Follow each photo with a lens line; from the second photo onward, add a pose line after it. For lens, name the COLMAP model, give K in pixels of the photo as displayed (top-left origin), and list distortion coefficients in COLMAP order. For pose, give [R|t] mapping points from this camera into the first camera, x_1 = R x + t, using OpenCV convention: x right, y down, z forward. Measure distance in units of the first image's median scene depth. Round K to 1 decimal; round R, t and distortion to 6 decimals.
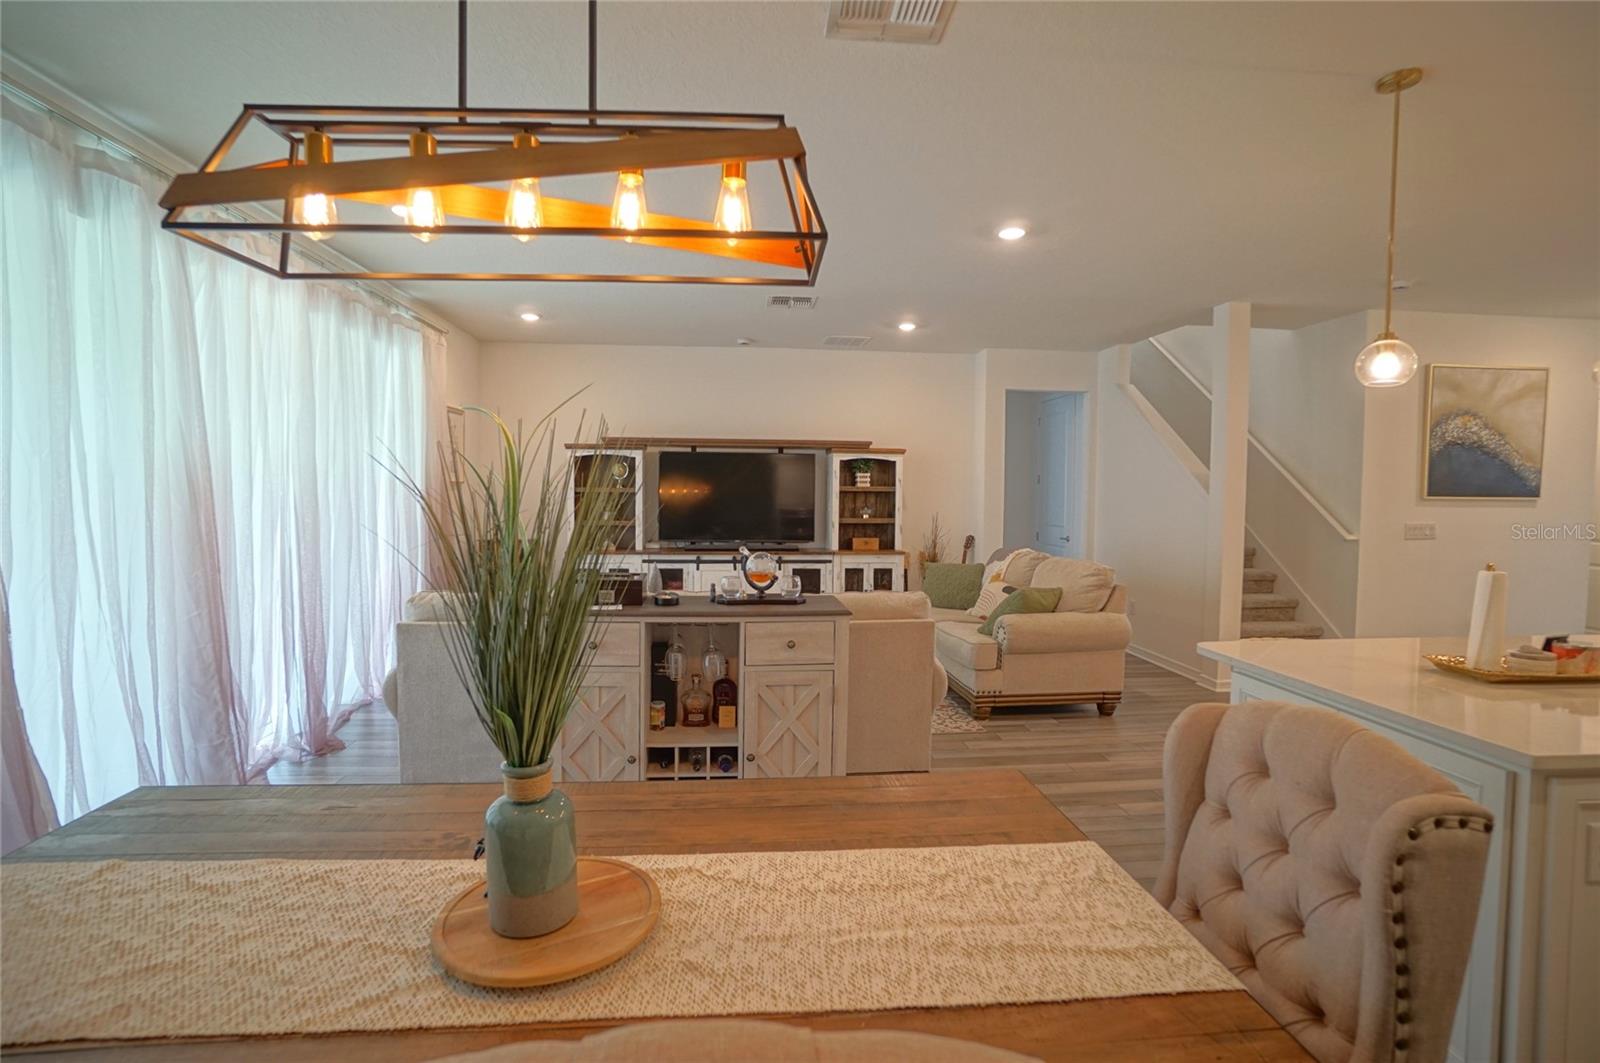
lens RADIAL K [[719.8, 0, 792.8], [0, 719.8, 521.9], [0, 0, 1]] dist [-0.064238, 0.023284]
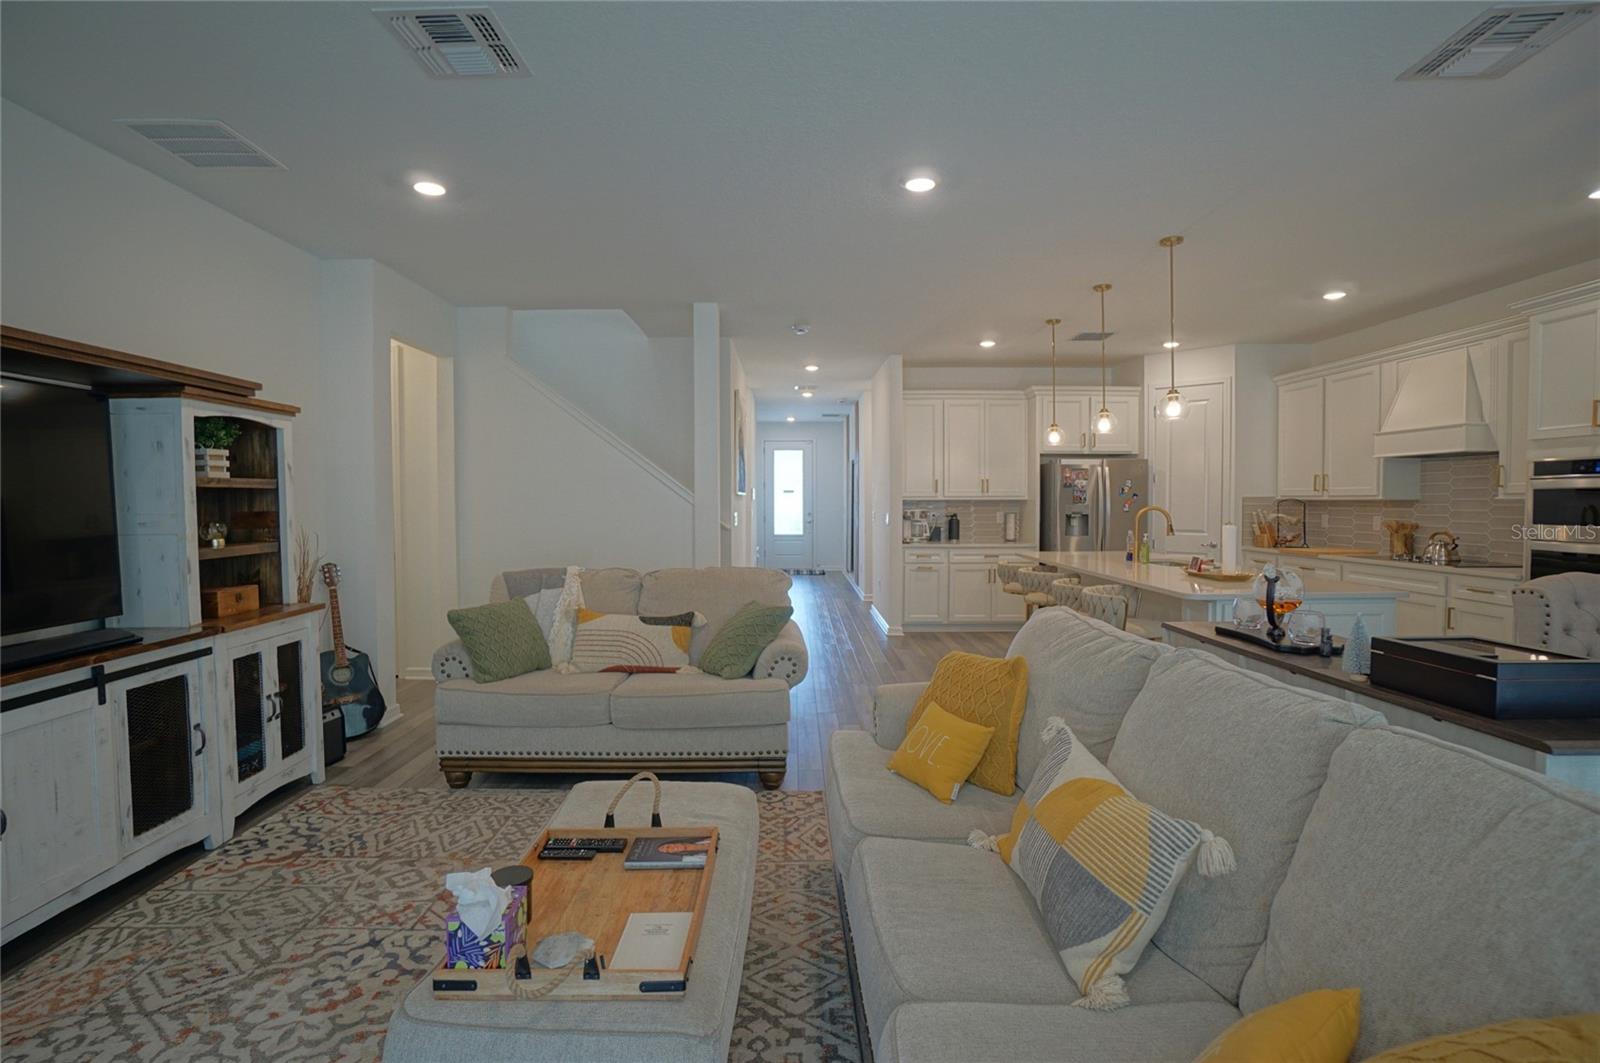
lens RADIAL K [[719.8, 0, 792.8], [0, 719.8, 521.9], [0, 0, 1]] dist [-0.064238, 0.023284]
pose [[0.086589, -0.041852, 0.995365, -0.336171], [0.047108, 0.998172, 0.037872, -0.021819], [-0.995130, 0.043611, 0.088402, 0.631596]]
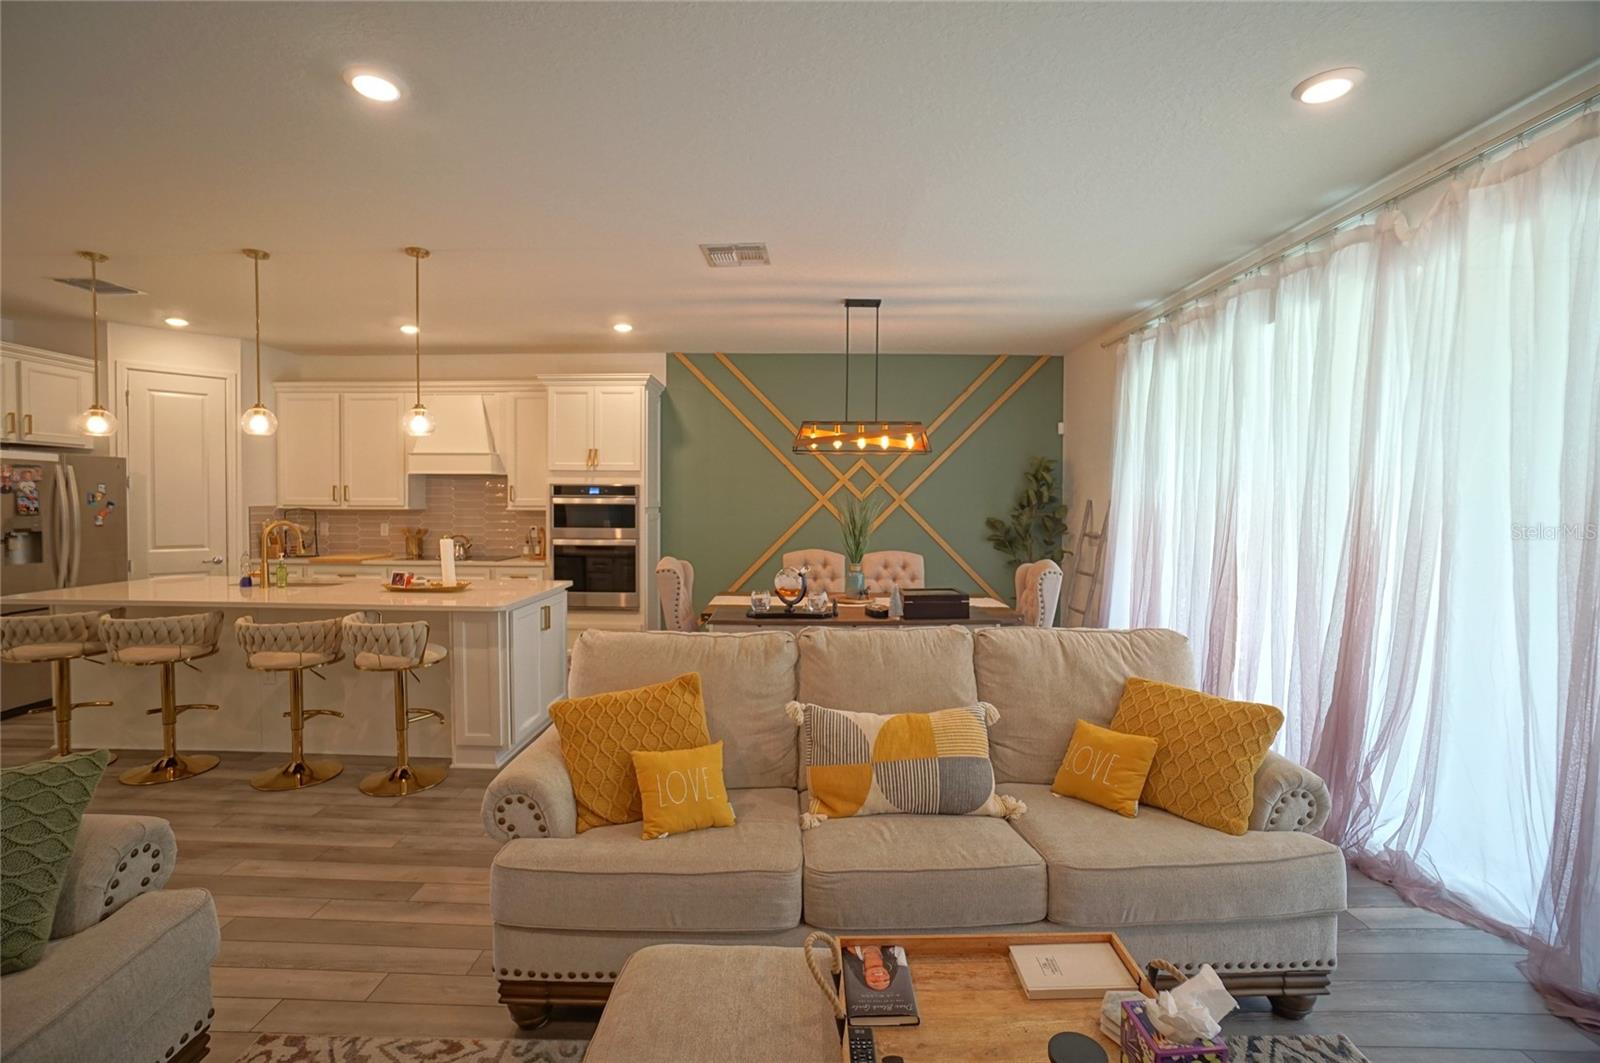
lens RADIAL K [[700.4, 0, 788.6], [0, 700.4, 523.8], [0, 0, 1]] dist [-0.064431, 0.020785]
pose [[-0.994963, -0.020646, 0.098091, -0.065585], [-0.013158, 0.996992, 0.076376, -0.044421], [-0.099373, 0.074700, -0.992242, 0.908164]]
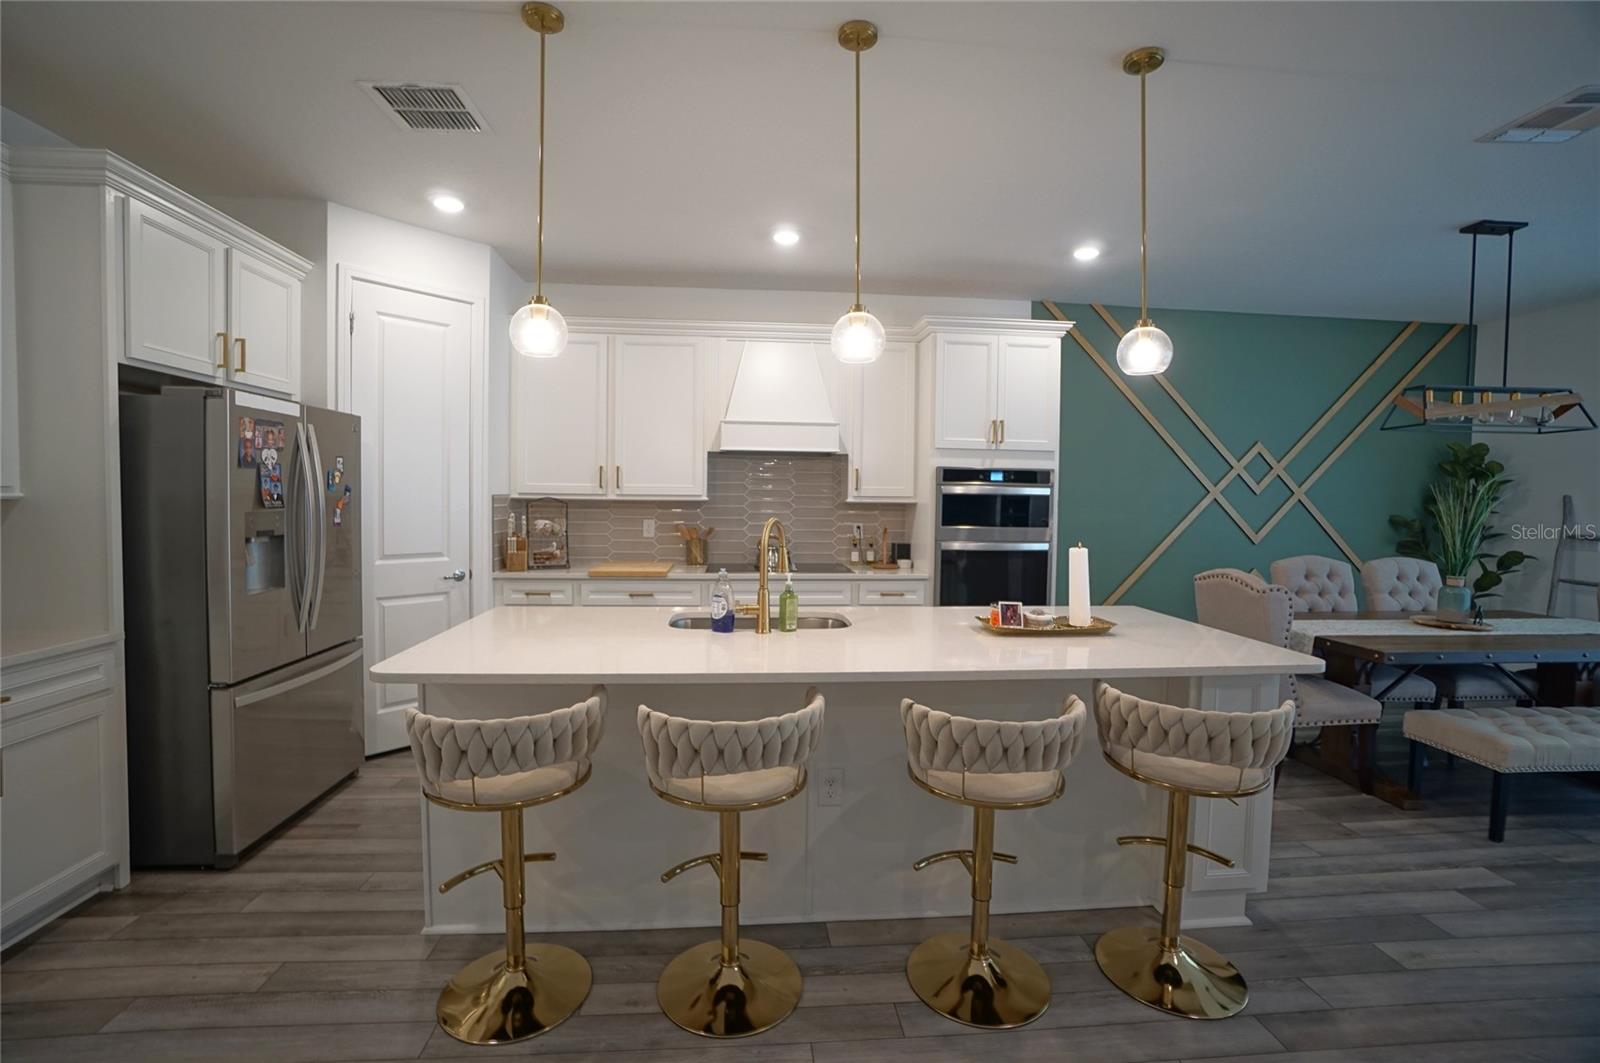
lens RADIAL K [[700.4, 0, 788.6], [0, 700.4, 523.8], [0, 0, 1]] dist [-0.064431, 0.020785]
pose [[-0.999700, -0.023694, 0.006132, 0.478361], [-0.023089, 0.996135, 0.084742, -0.021806], [-0.008116, 0.084575, -0.996384, 0.702775]]
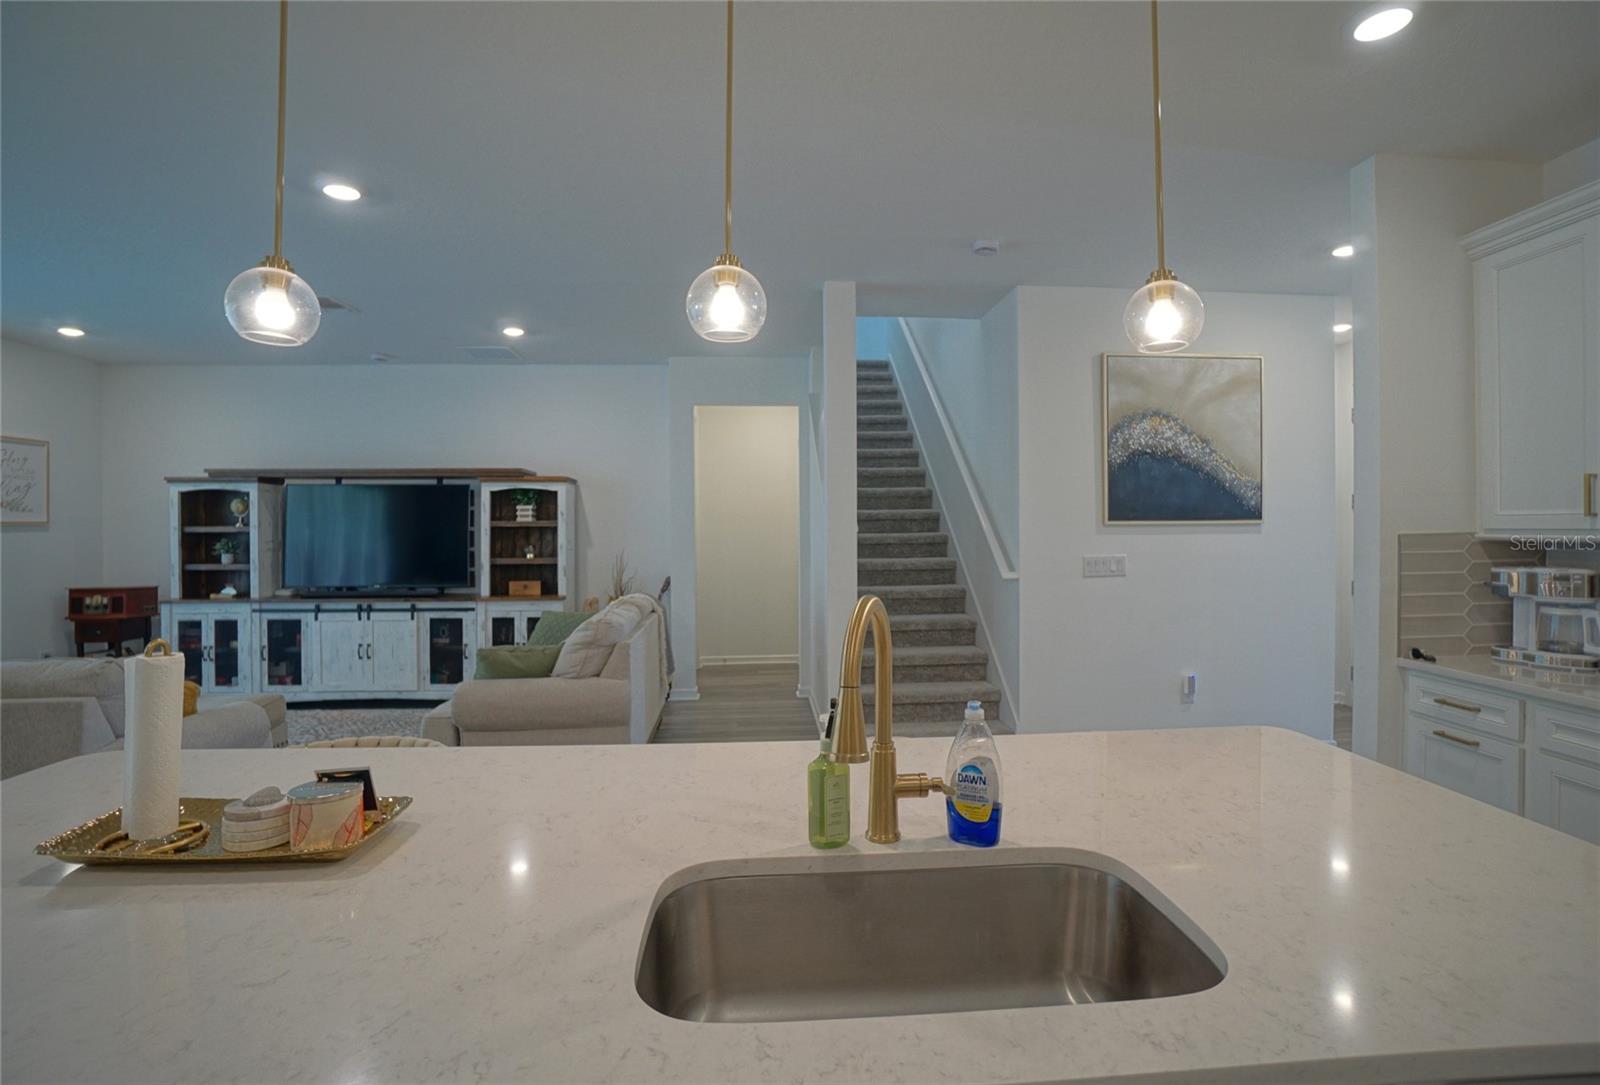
lens RADIAL K [[738.7, 0, 812.8], [0, 738.7, 530.5], [0, 0, 1]] dist [-0.066348, 0.023691]
pose [[0.999789, -0.014337, -0.014697, 0.483539], [0.013735, 0.999094, -0.040274, 0.001750], [0.015261, 0.040064, 0.999081, 0.141615]]
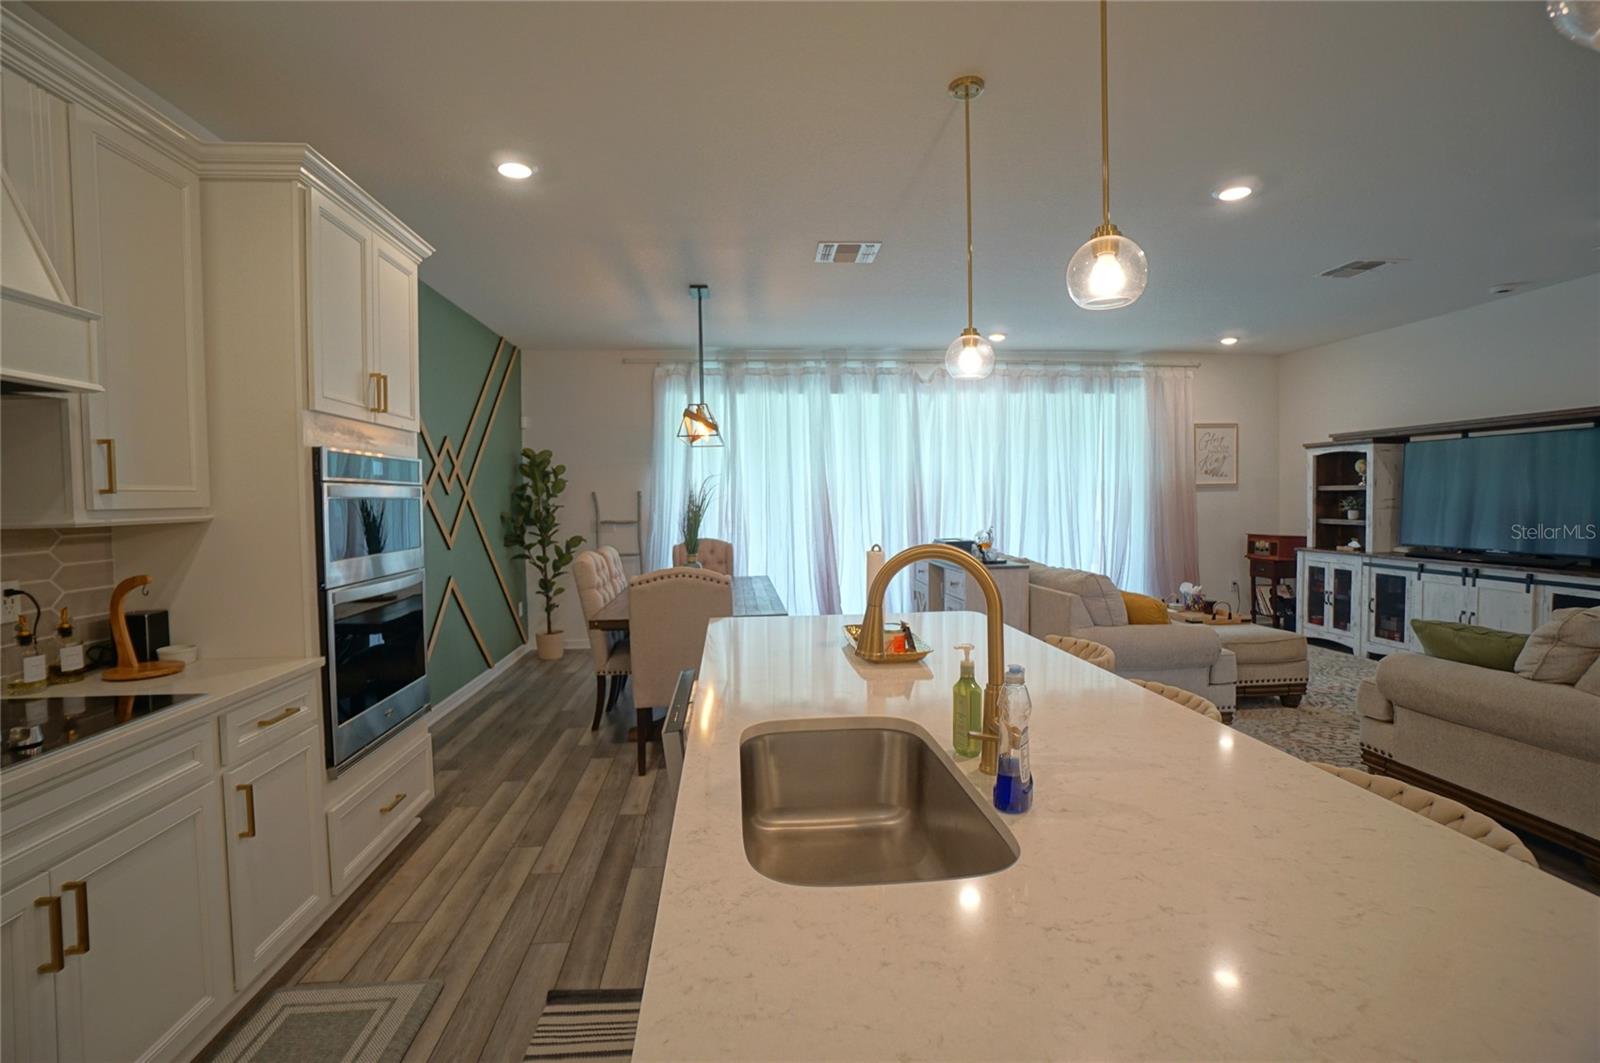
lens RADIAL K [[719.8, 0, 792.8], [0, 719.8, 521.9], [0, 0, 1]] dist [-0.064238, 0.023284]
pose [[-0.001212, 0.024278, -0.999705, 0.689557], [-0.028487, 0.999299, 0.024302, -0.000442], [0.999593, 0.028508, -0.000520, 0.262354]]
